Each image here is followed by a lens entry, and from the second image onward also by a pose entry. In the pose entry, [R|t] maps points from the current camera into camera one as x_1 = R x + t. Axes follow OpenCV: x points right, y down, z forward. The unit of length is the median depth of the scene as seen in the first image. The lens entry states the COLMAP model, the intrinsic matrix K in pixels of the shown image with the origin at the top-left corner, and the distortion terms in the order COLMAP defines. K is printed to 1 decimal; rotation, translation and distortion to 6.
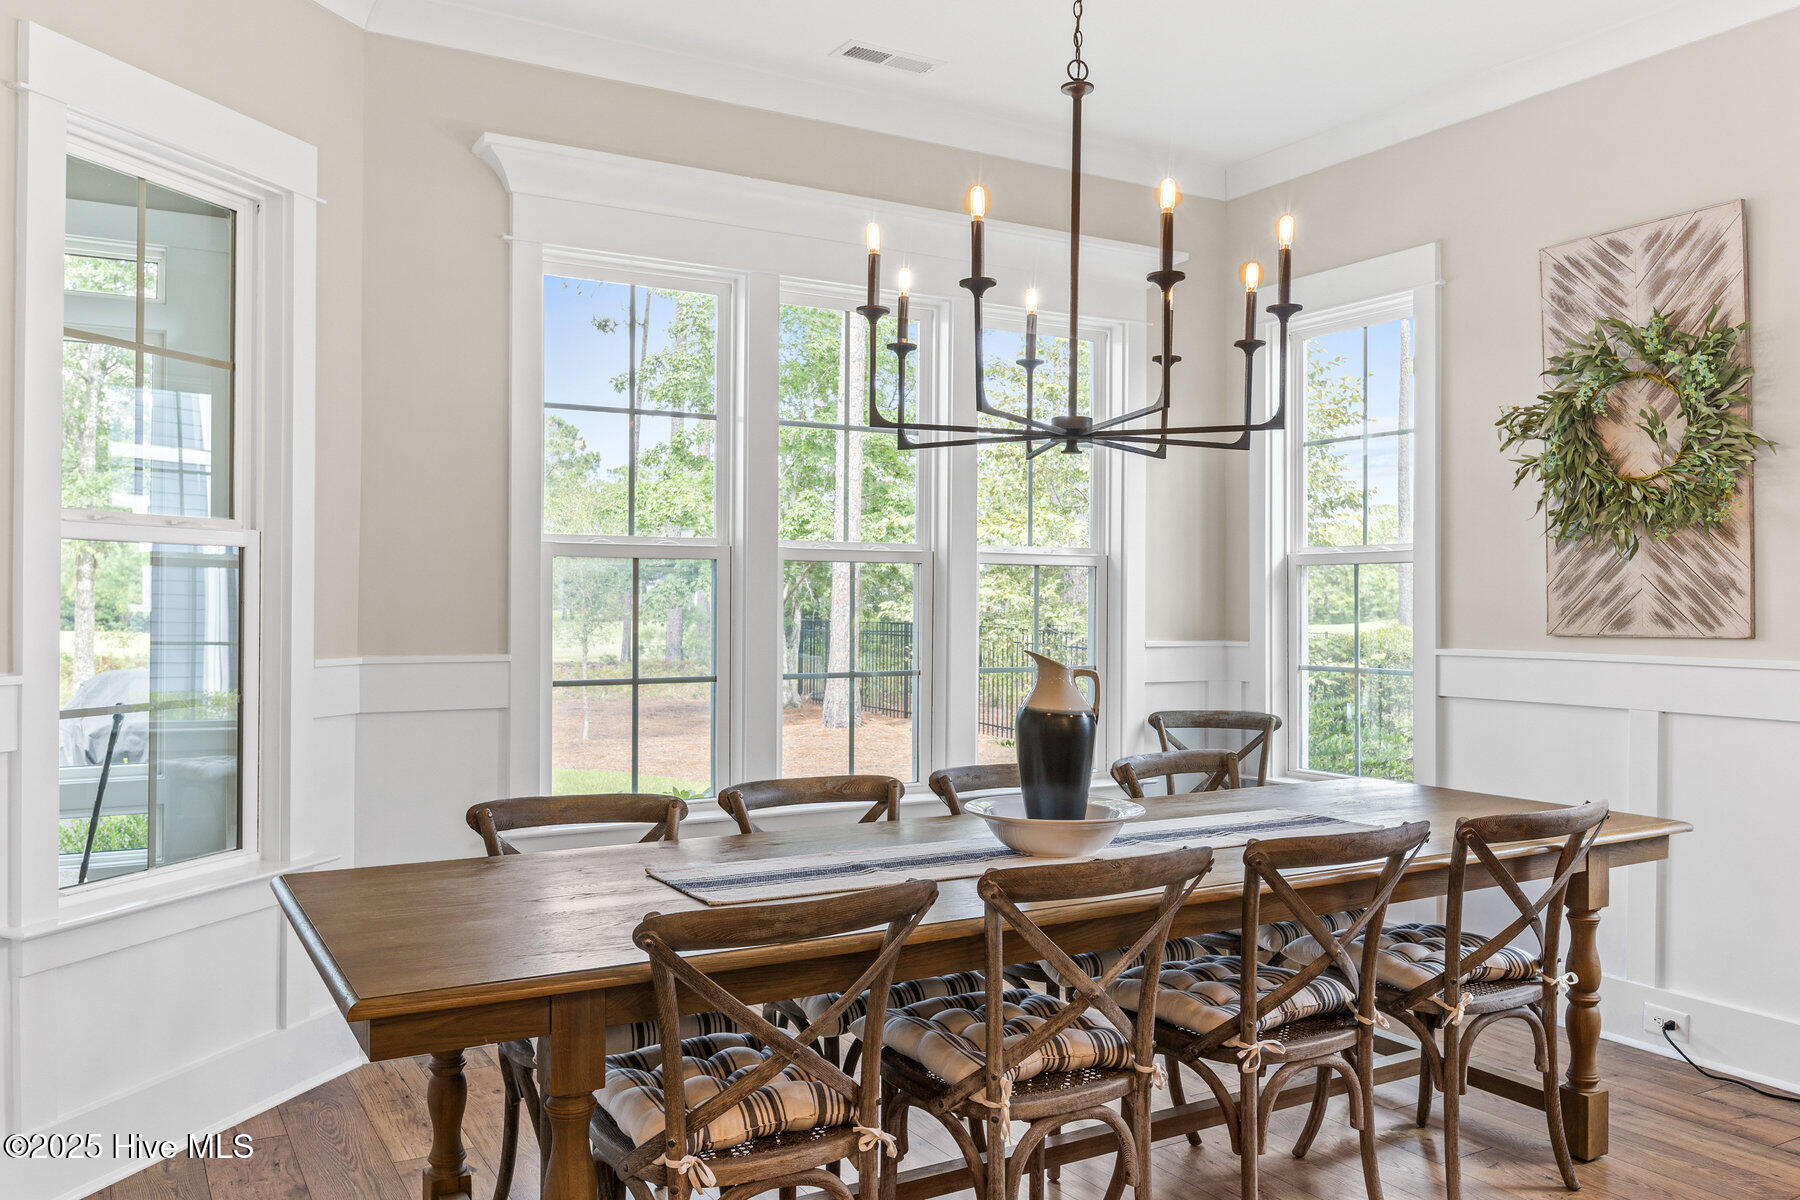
lens RADIAL K [[1360.6, 0, 900.0], [0, 1360.6, 600.0], [0, 0, 1]] dist [0.003842, -0.030331]
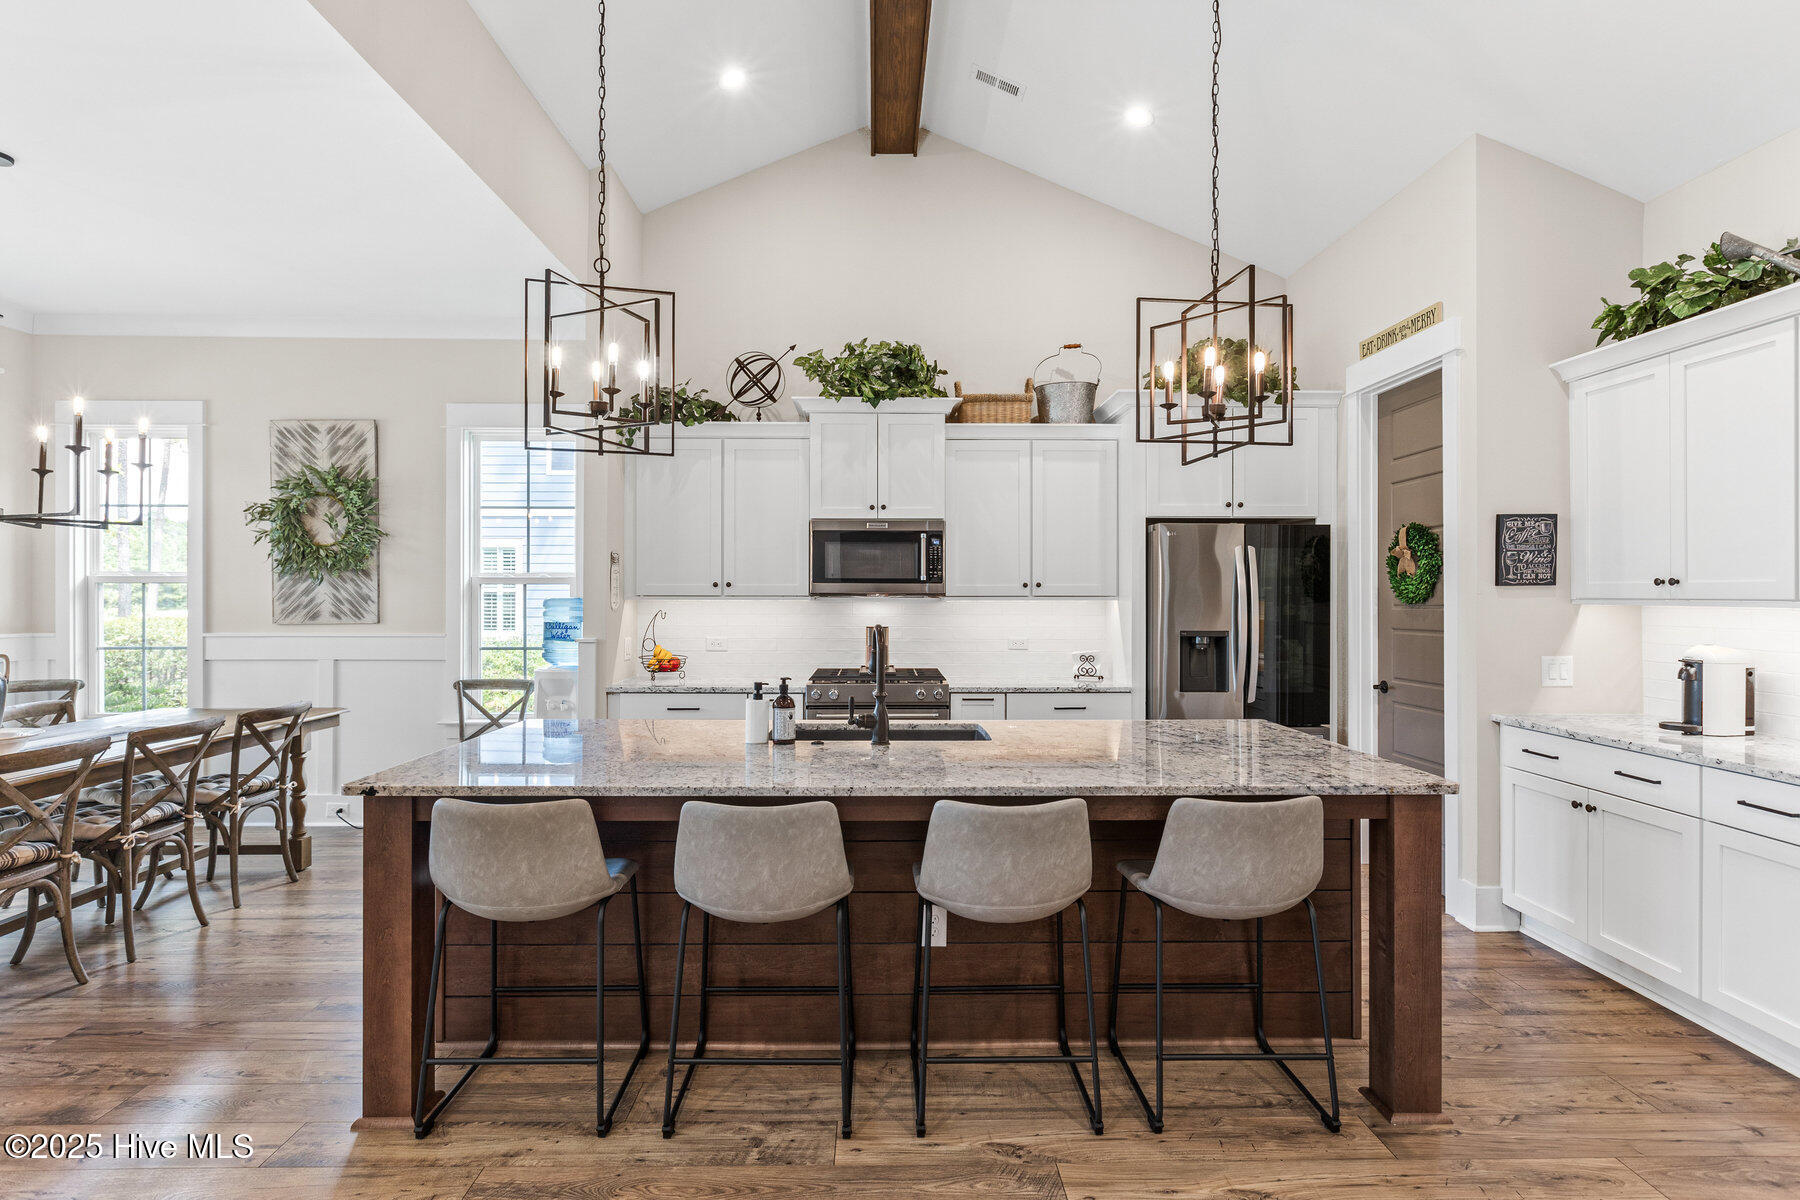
lens RADIAL K [[922.6, 0, 893.3], [0, 922.6, 593.2], [0, 0, 1]] dist [-0.000907, 0.000001]
pose [[0.489646, -0.001137, 0.871920, -0.252420], [-0.001514, 0.999997, 0.002154, -0.023714], [-0.871920, -0.002375, 0.489643, -0.436780]]
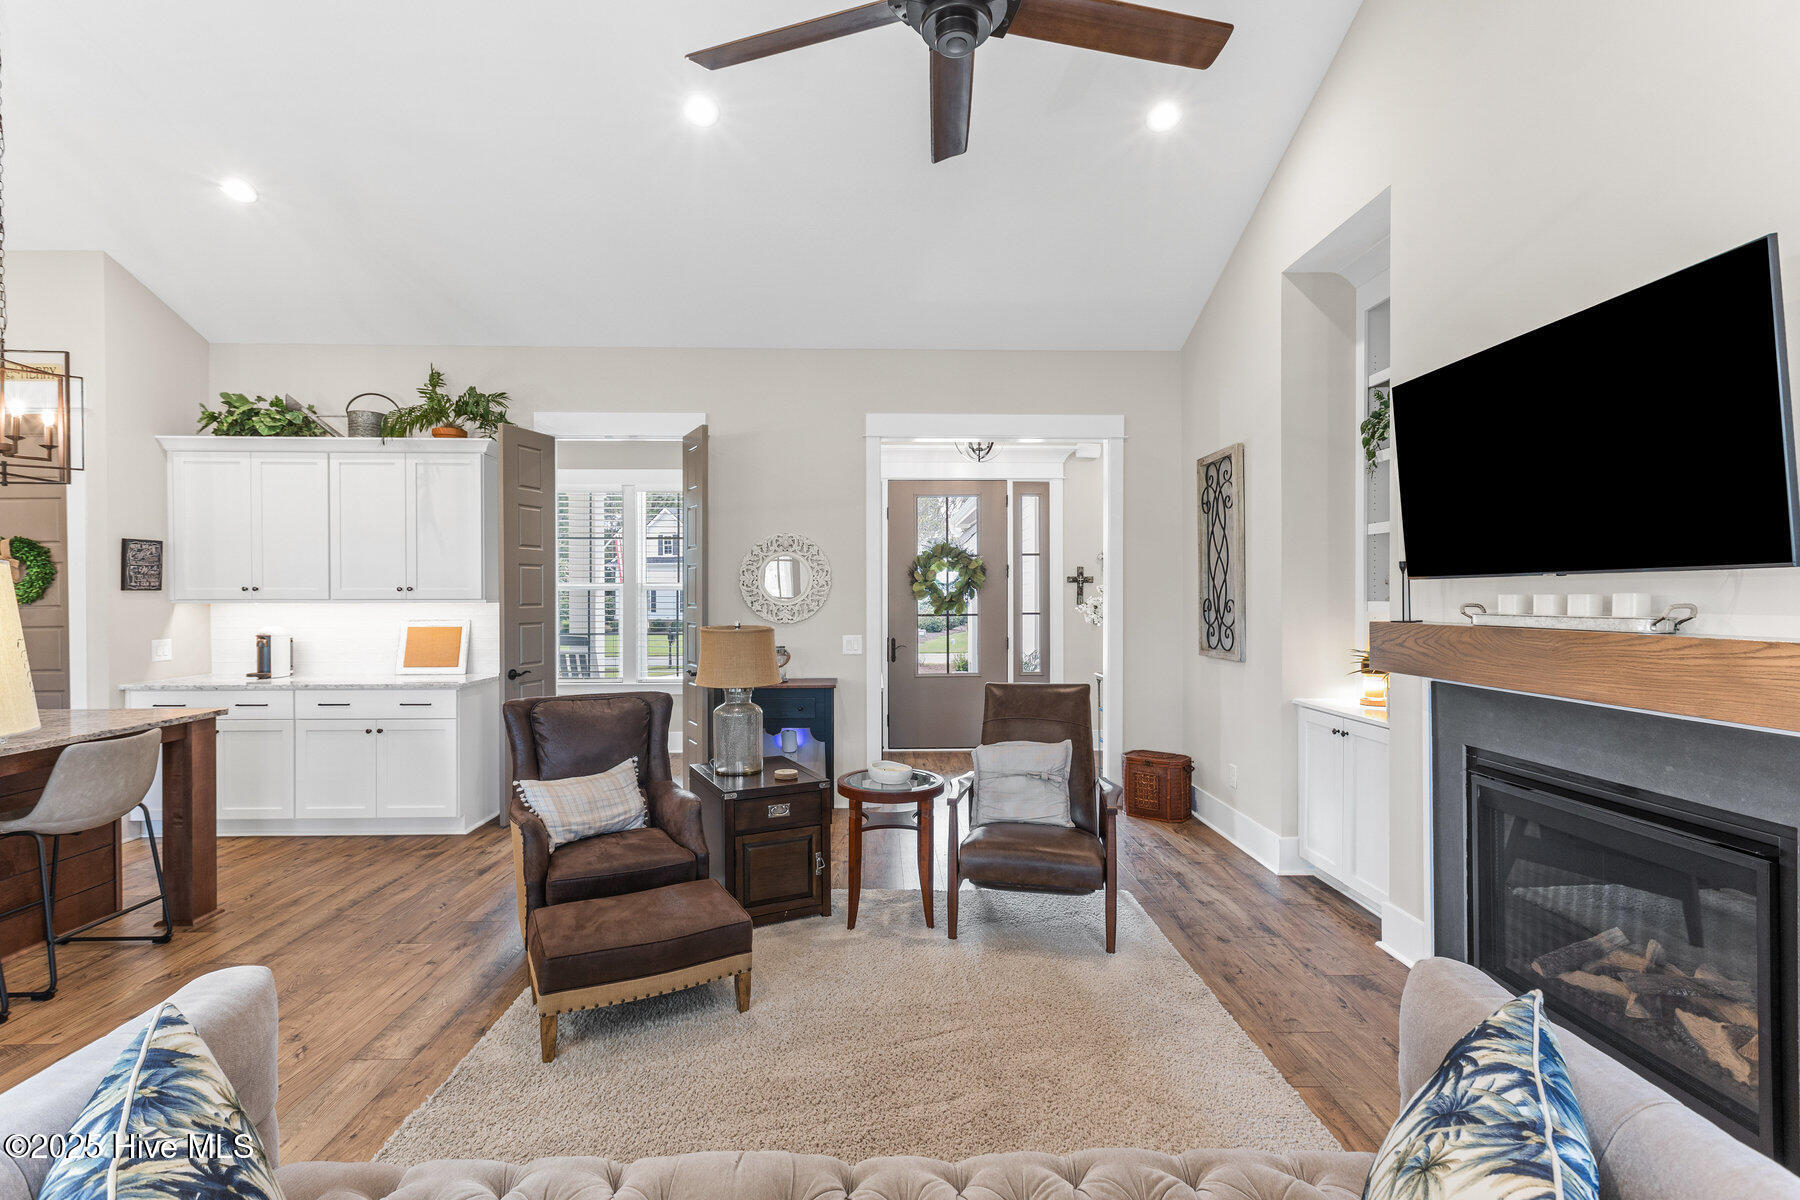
lens RADIAL K [[818.6, 0, 895.9], [0, 818.6, 599.5], [0, 0, 1]] dist [0.002385, 0.000514]
pose [[-0.875192, -0.002609, 0.483768, -0.658217], [-0.000841, 0.999992, 0.003872, -0.023180], [-0.483775, 0.002982, -0.875188, 0.000708]]
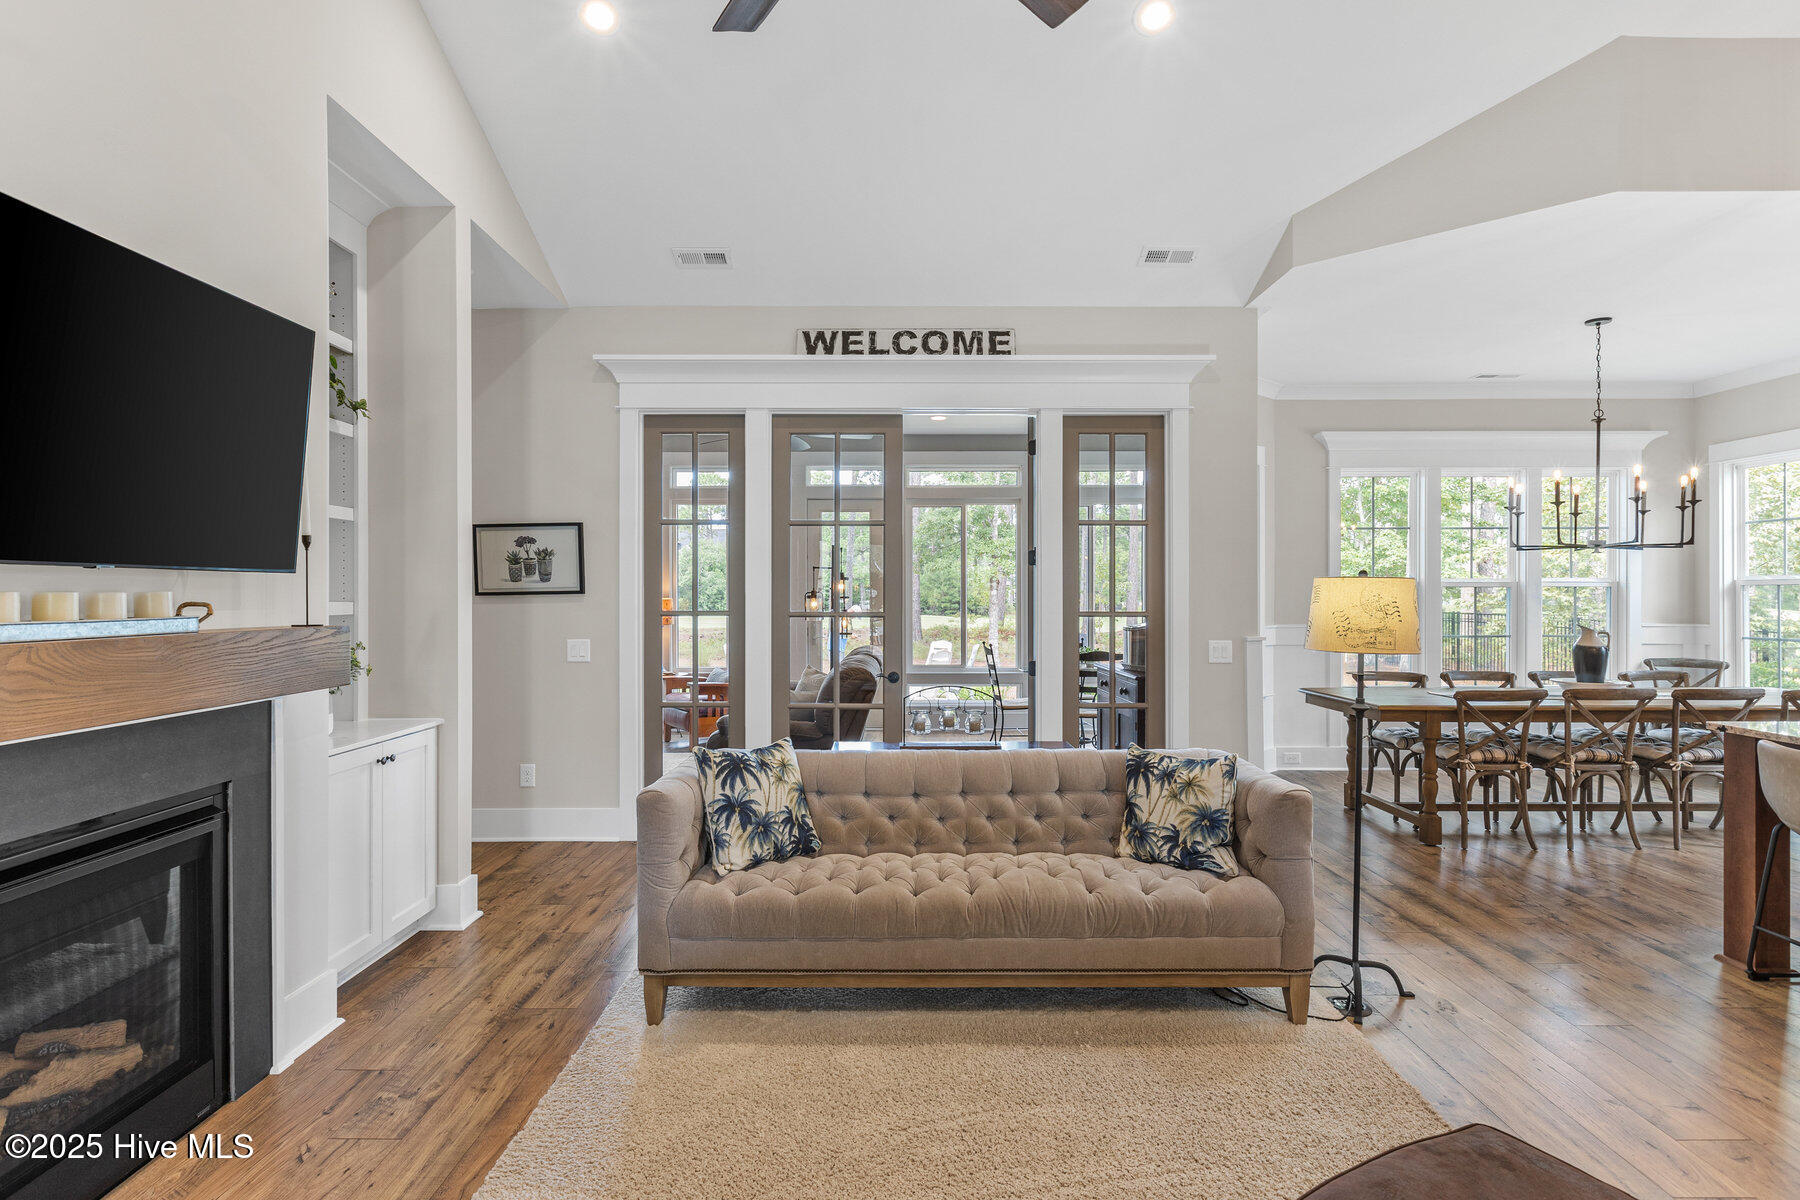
lens RADIAL K [[893.5, 0, 896.5], [0, 893.5, 595.2], [0, 0, 1]] dist [-0.003344, 0.000149]
pose [[0.859237, -0.003514, -0.511566, -0.130791], [0.003844, 0.999993, -0.000414, -0.021403], [0.511564, -0.001611, 0.859244, -0.989892]]
